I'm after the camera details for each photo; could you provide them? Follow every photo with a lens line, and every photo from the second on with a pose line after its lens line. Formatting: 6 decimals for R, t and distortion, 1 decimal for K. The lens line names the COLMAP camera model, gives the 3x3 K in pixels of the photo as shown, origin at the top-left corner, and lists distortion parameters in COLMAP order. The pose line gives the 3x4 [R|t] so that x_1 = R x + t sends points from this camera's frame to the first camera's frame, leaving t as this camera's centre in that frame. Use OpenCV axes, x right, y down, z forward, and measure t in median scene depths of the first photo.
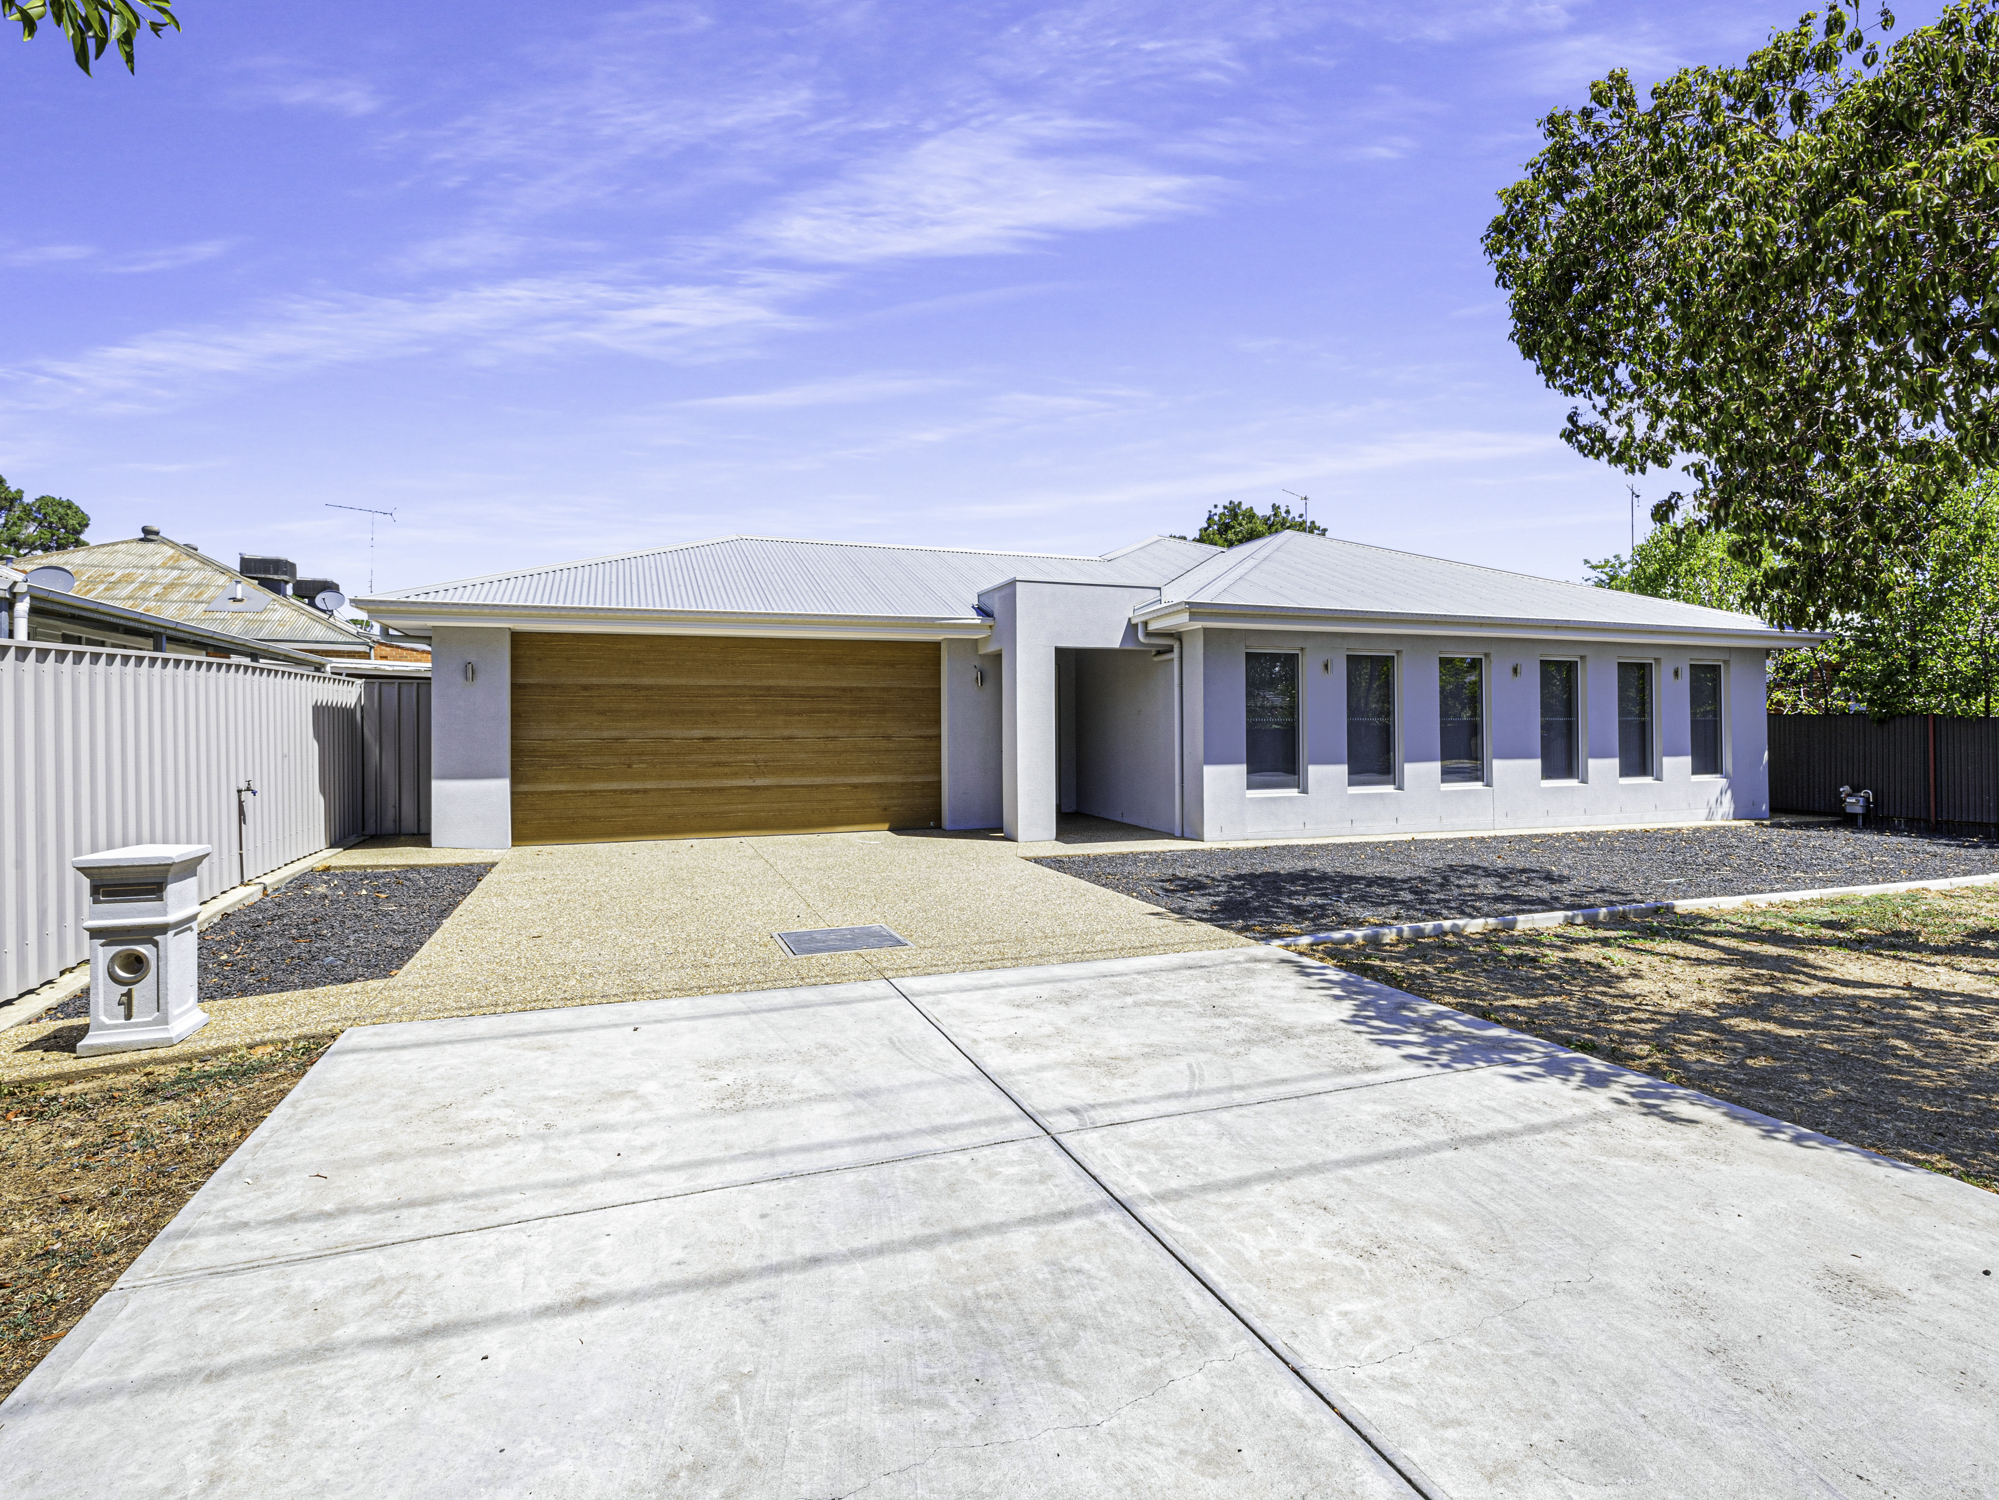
lens RADIAL K [[991.4, 0, 999.5], [0, 991.4, 750.0], [0, 0, 1]] dist [0.001568, -0.000066]
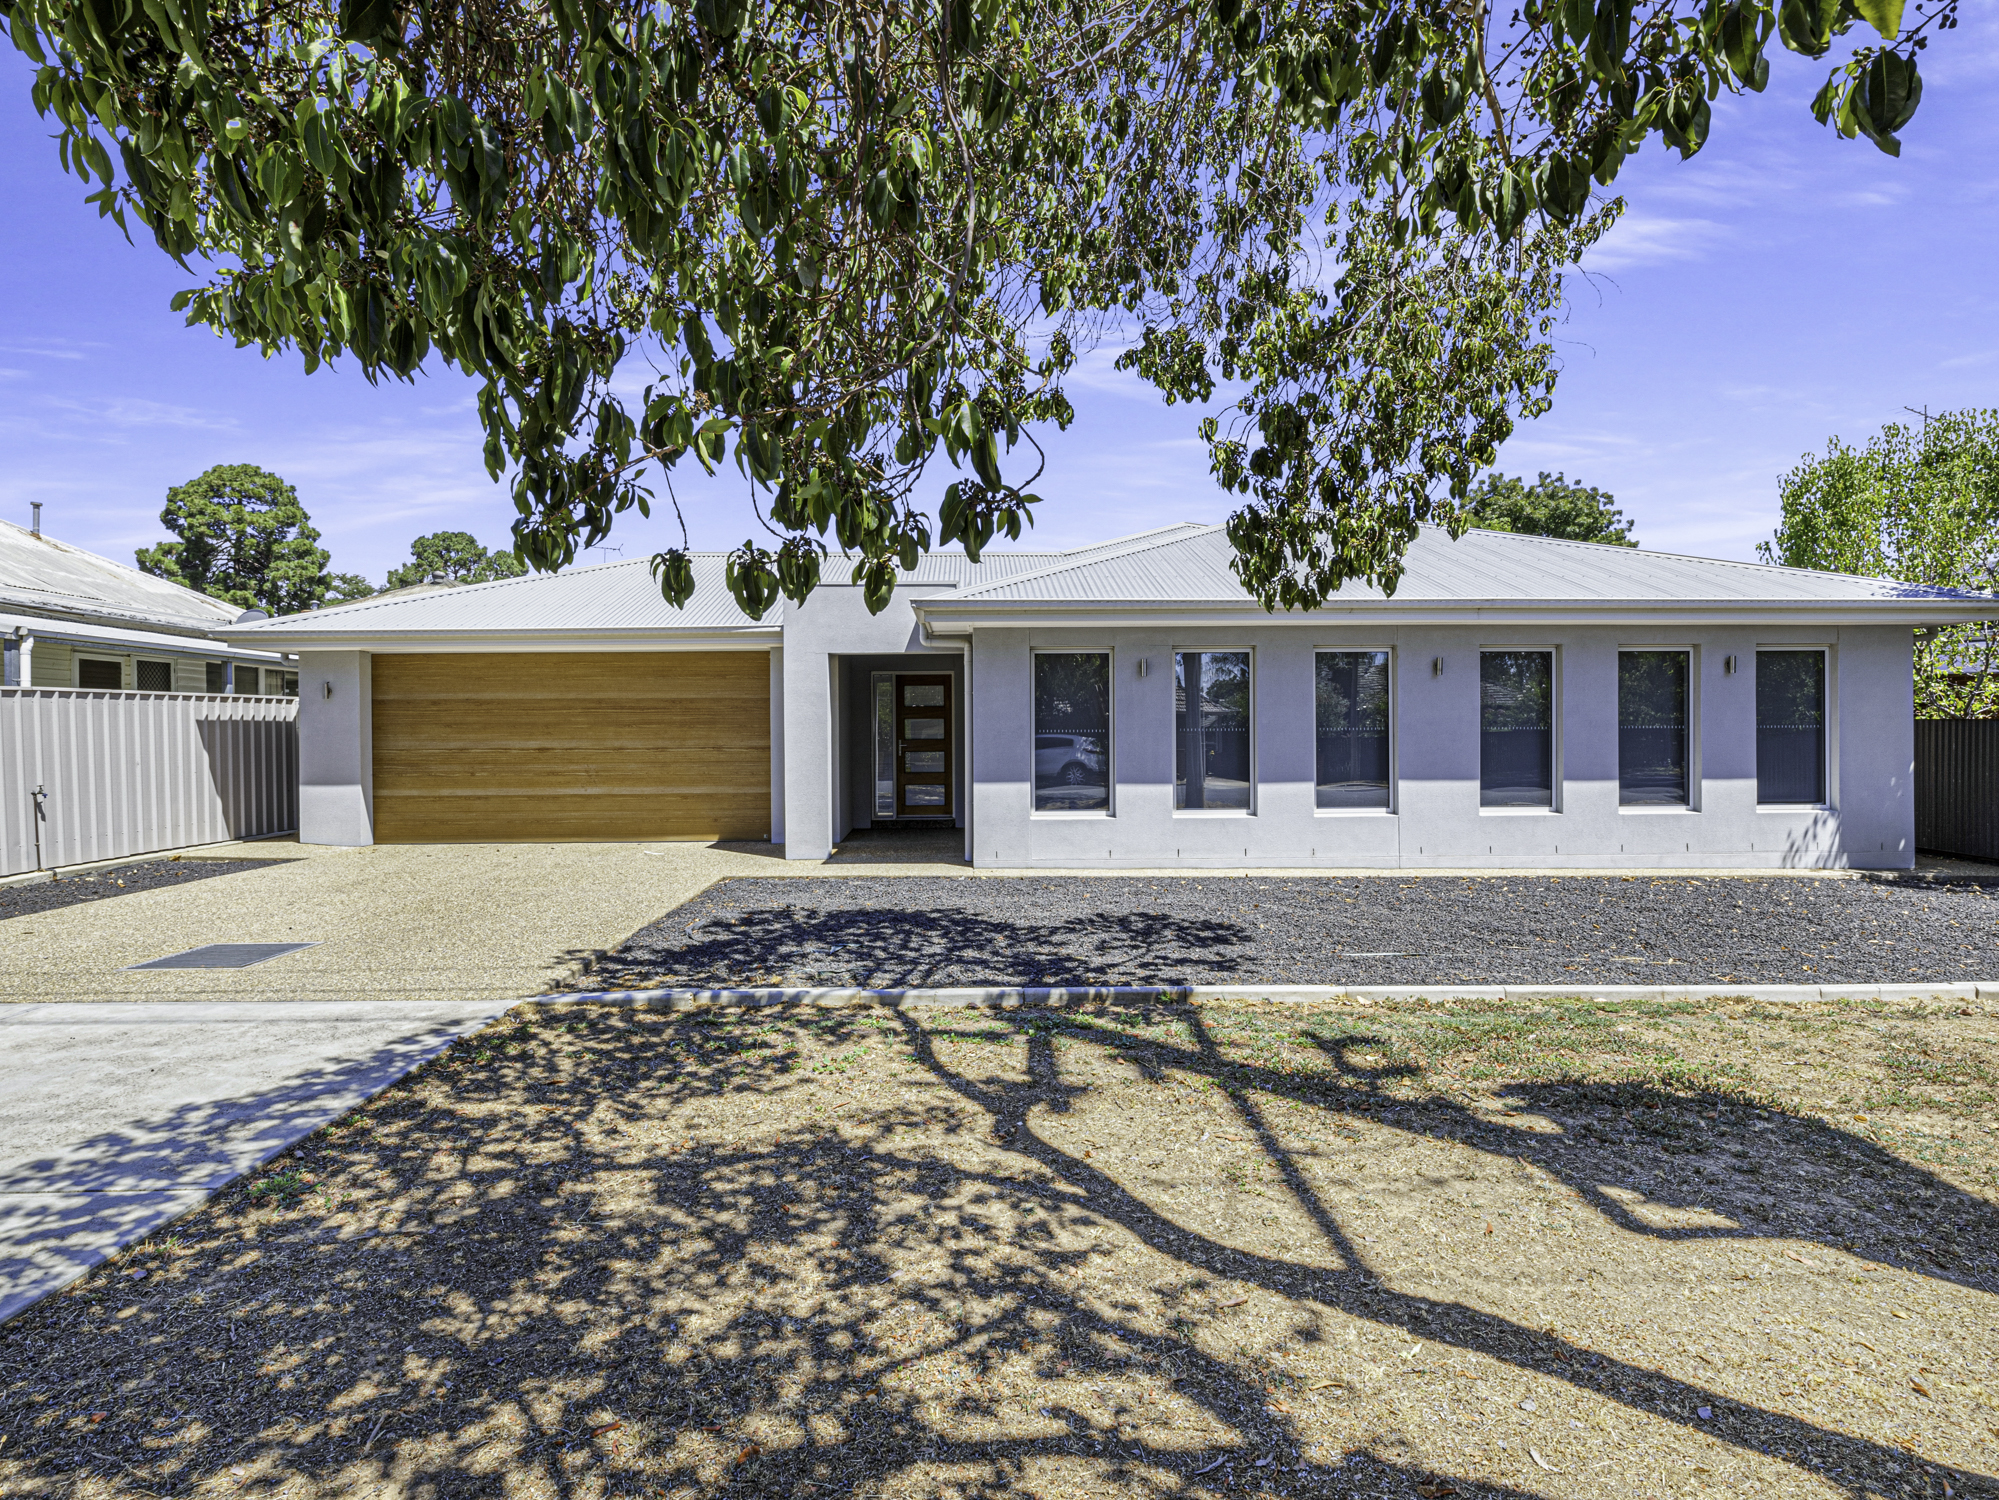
lens RADIAL K [[960.6, 0, 999.5], [0, 960.6, 750.0], [0, 0, 1]] dist [-0.004102, -0.000772]
pose [[0.942691, 0.005243, -0.333625, 0.495712], [-0.007787, 0.999950, -0.006290, -0.007697], [0.333575, 0.008527, 0.942685, 0.189849]]
